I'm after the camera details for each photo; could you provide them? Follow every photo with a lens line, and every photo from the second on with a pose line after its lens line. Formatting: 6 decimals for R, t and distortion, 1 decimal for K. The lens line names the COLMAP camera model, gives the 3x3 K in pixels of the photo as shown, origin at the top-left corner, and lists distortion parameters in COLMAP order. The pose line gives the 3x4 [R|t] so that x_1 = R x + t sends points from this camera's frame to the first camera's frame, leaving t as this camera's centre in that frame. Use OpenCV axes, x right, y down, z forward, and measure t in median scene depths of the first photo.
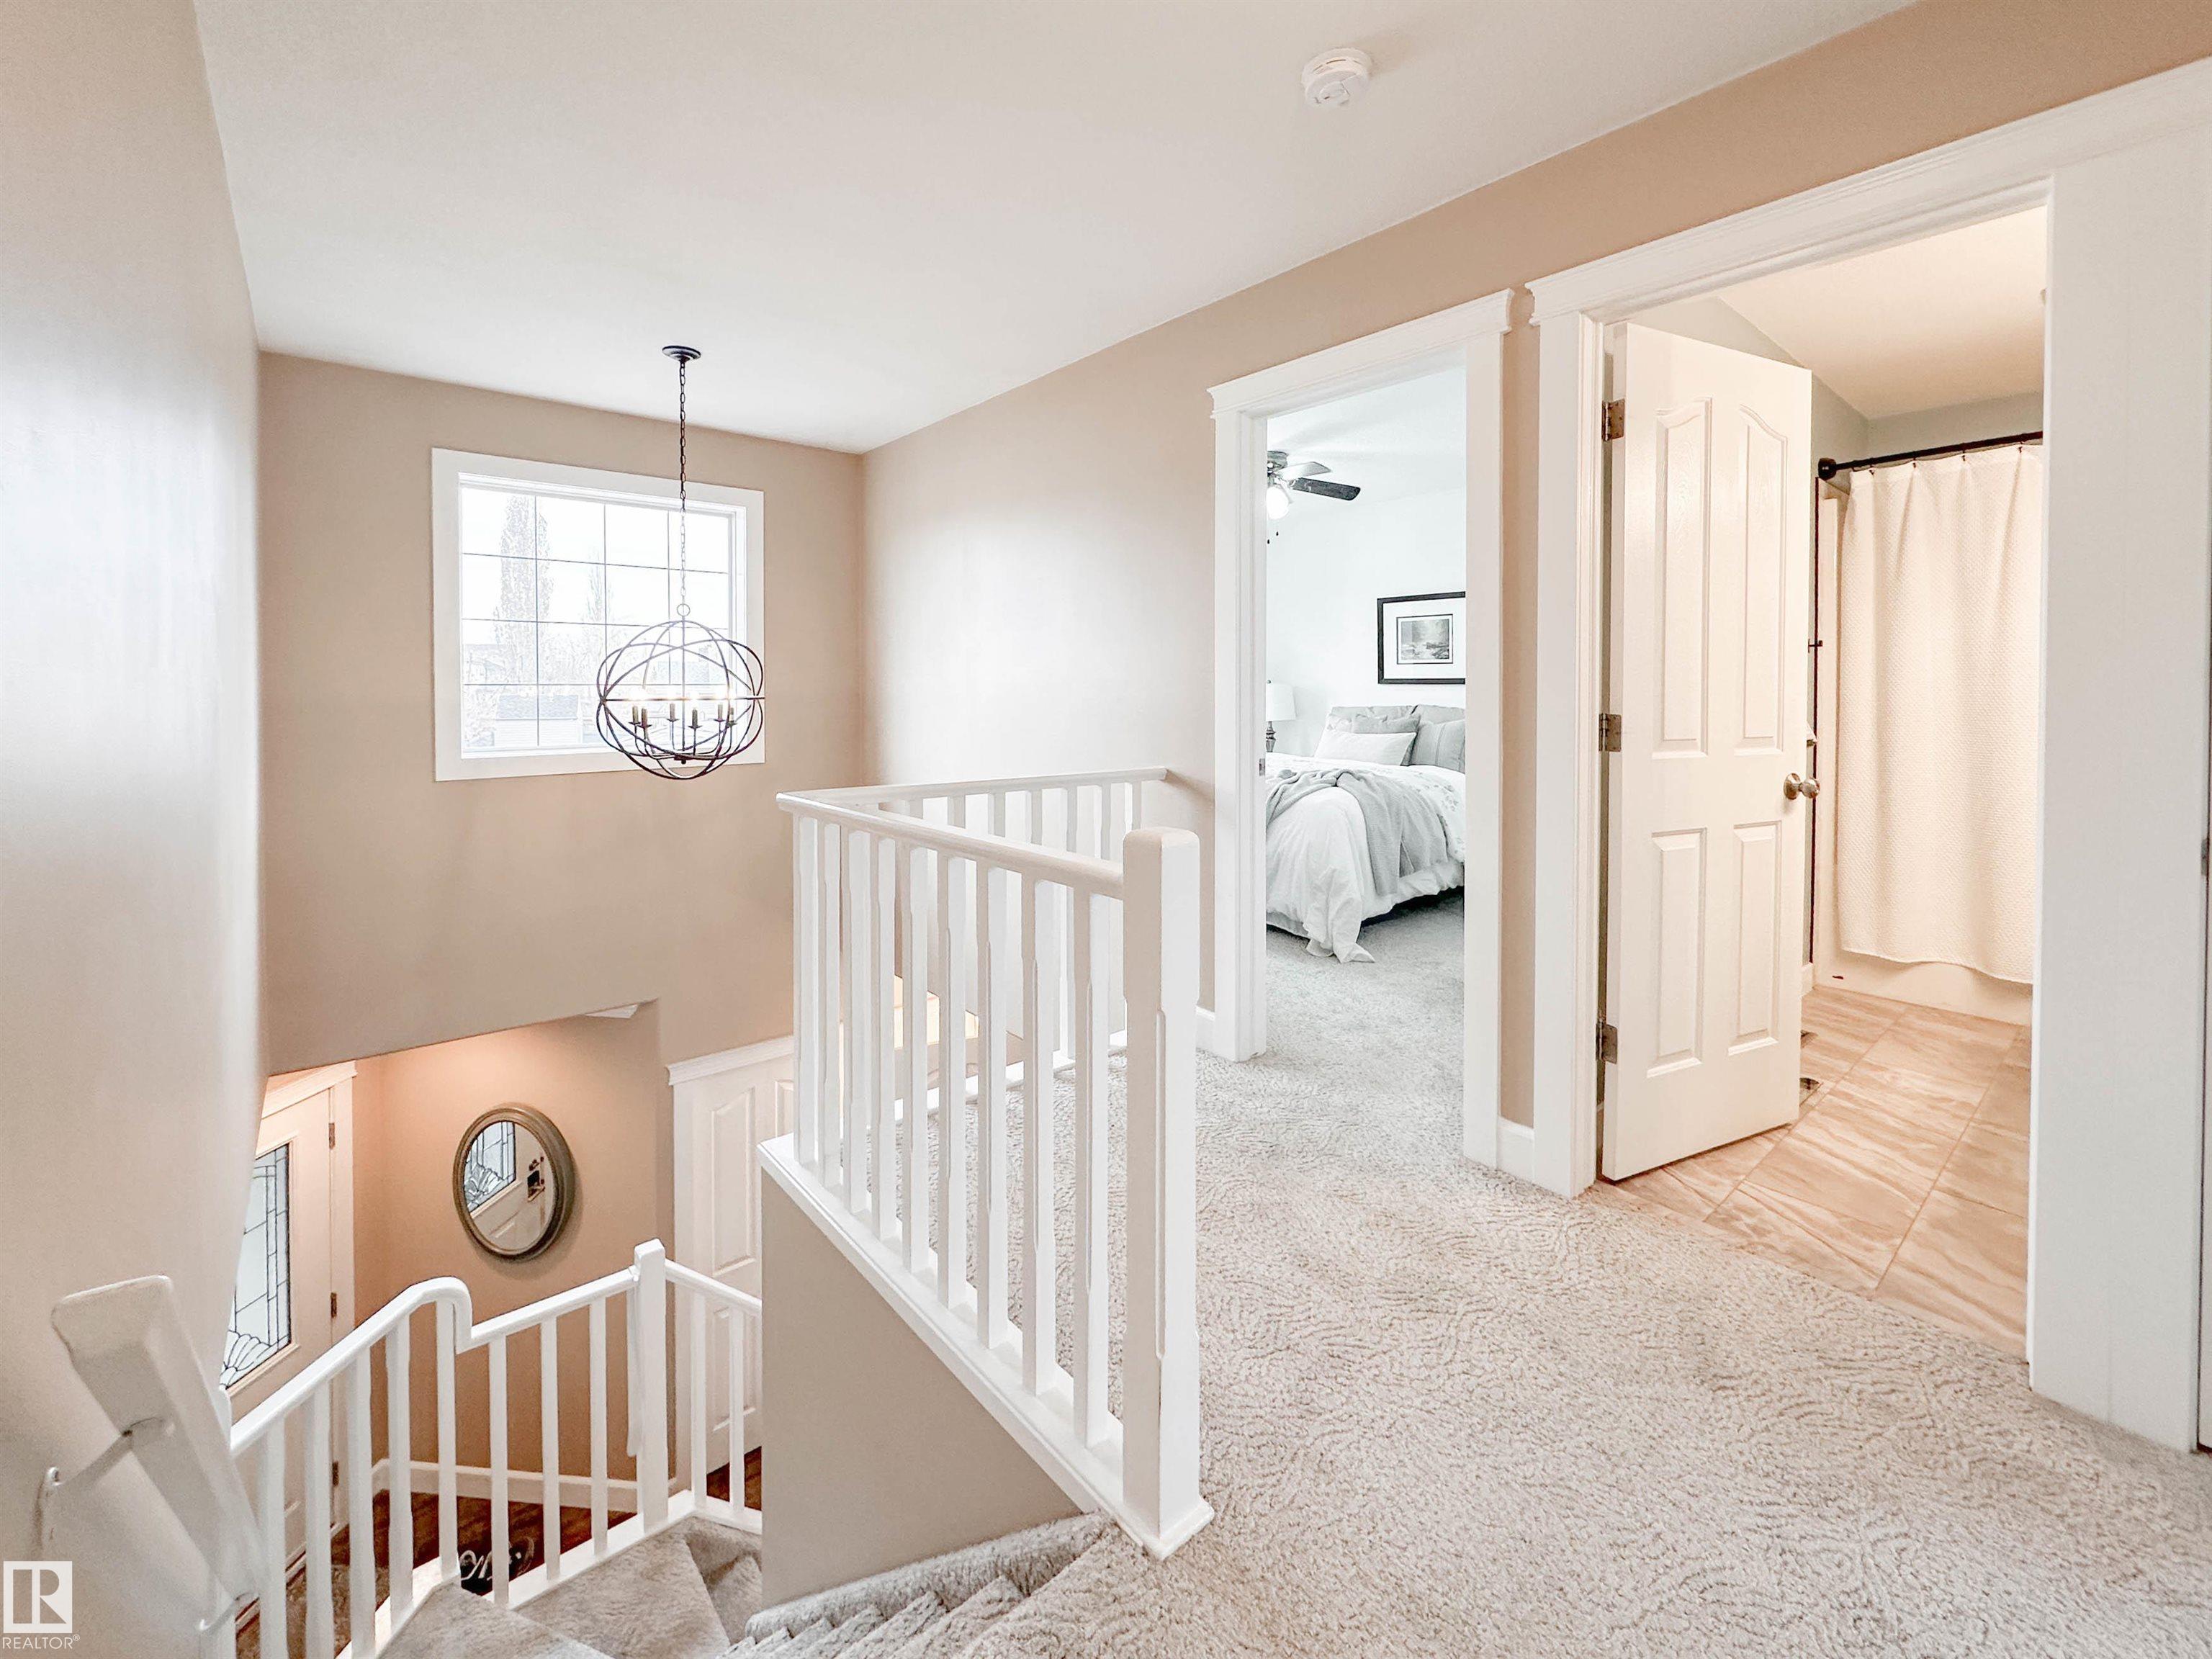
lens RADIAL K [[907.7, 0, 1137.7], [0, 907.7, 696.3], [0, 0, 1]] dist [0.000755, 0.000168]
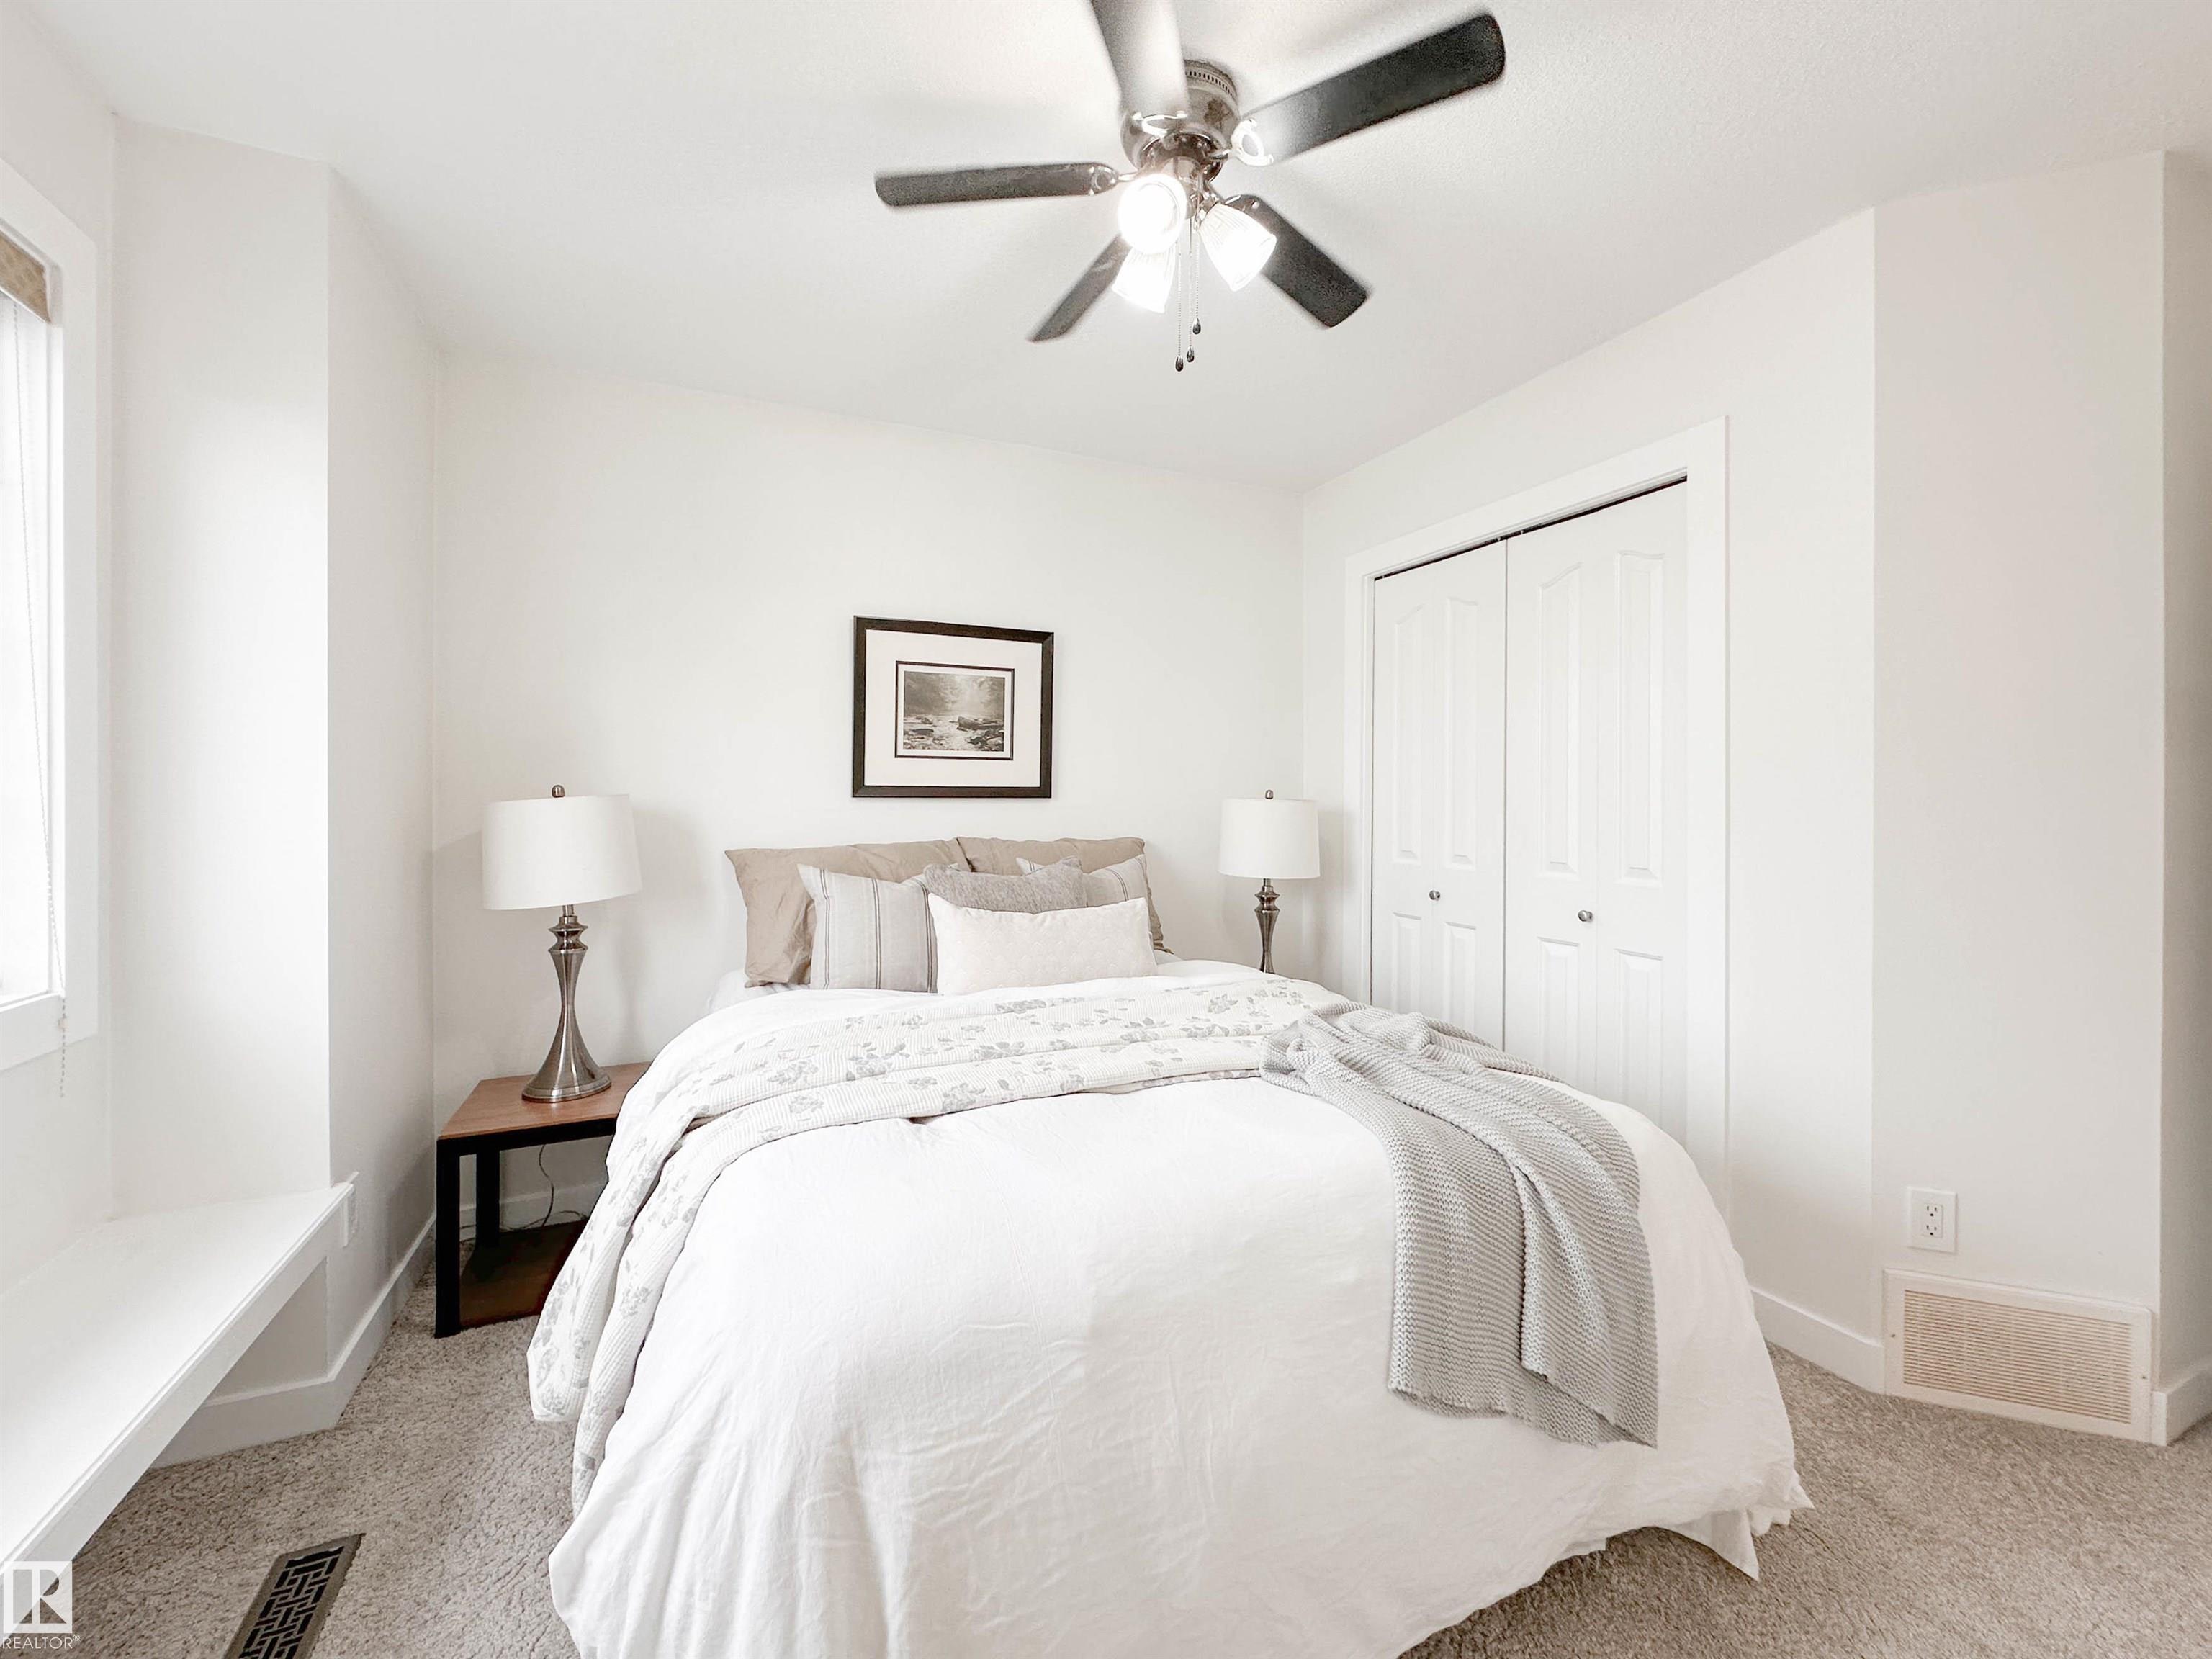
lens RADIAL K [[907.7, 0, 1093.1], [0, 907.7, 797.2], [0, 0, 1]] dist [0.000755, 0.000168]
pose [[0.314483, -0.000598, 0.949263, -0.149649], [0.011395, 0.999930, -0.003145, -0.011429], [-0.949195, 0.011806, 0.314468, 0.767508]]
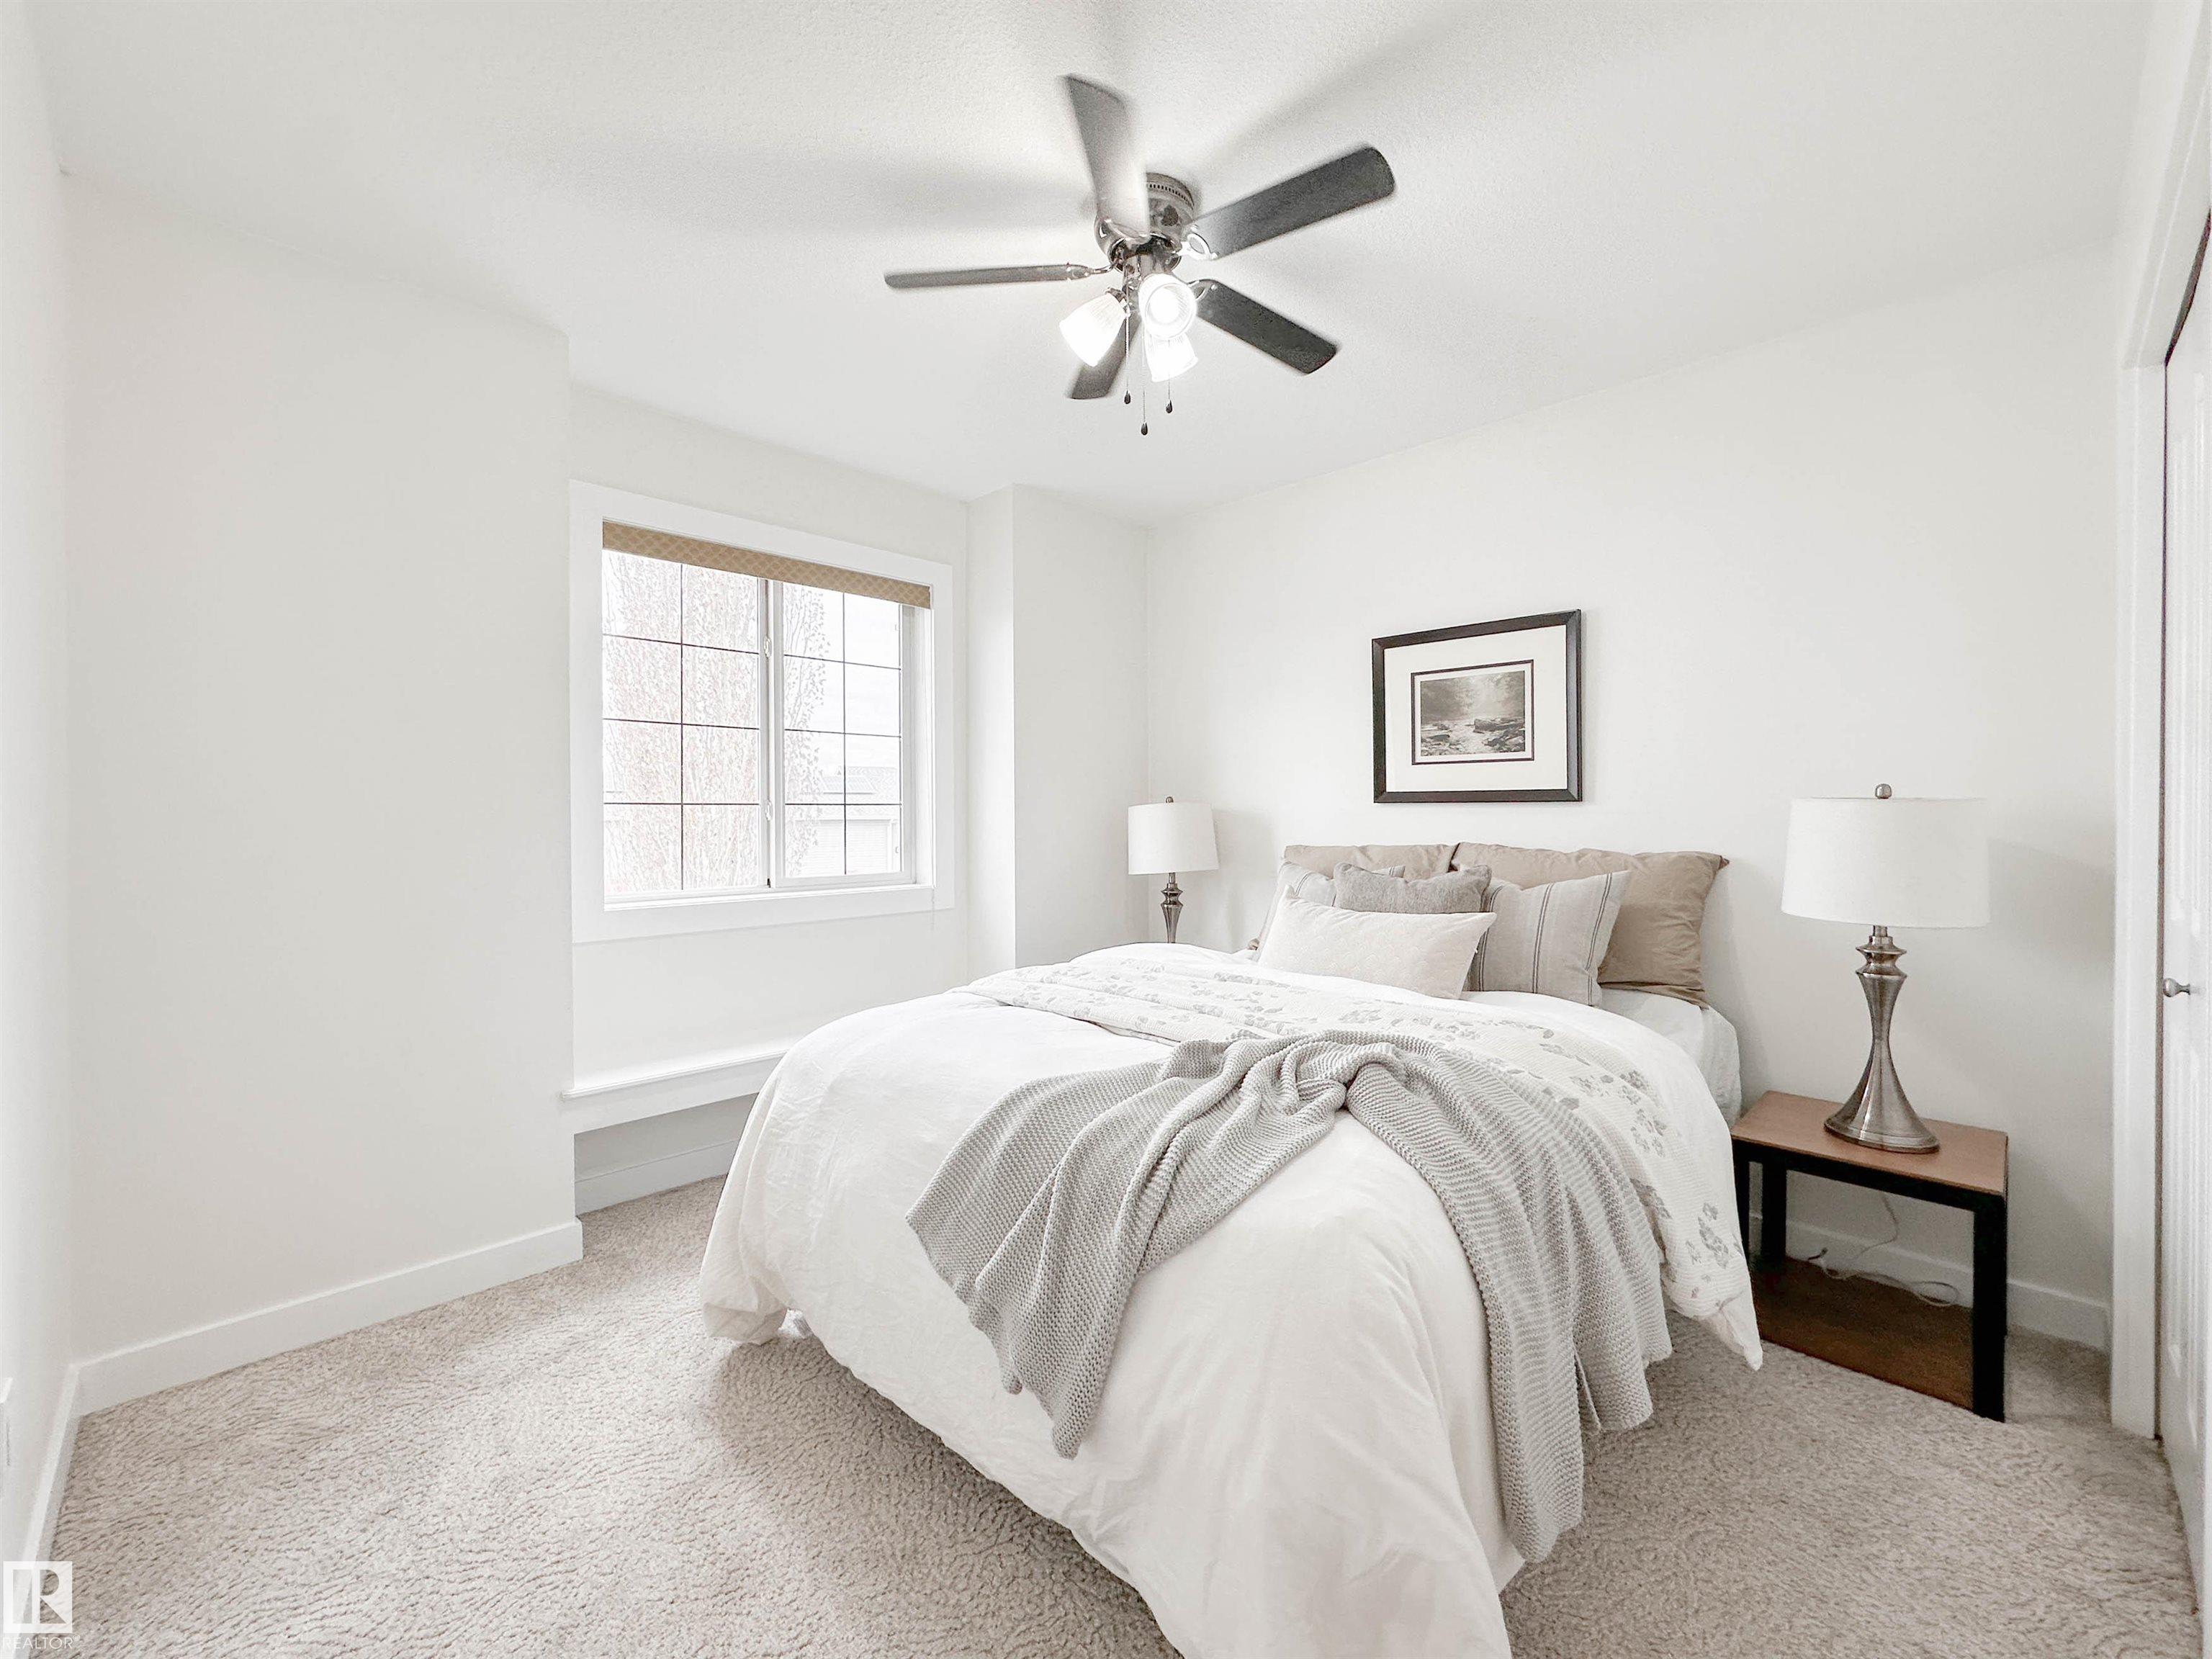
lens RADIAL K [[907.7, 0, 1105.4], [0, 907.7, 817.2], [0, 0, 1]] dist [0.000755, 0.000168]
pose [[0.998711, -0.004834, 0.050519, 0.087176], [0.005024, 0.999981, -0.003631, -0.004416], [-0.050501, 0.003881, 0.998716, 0.506938]]
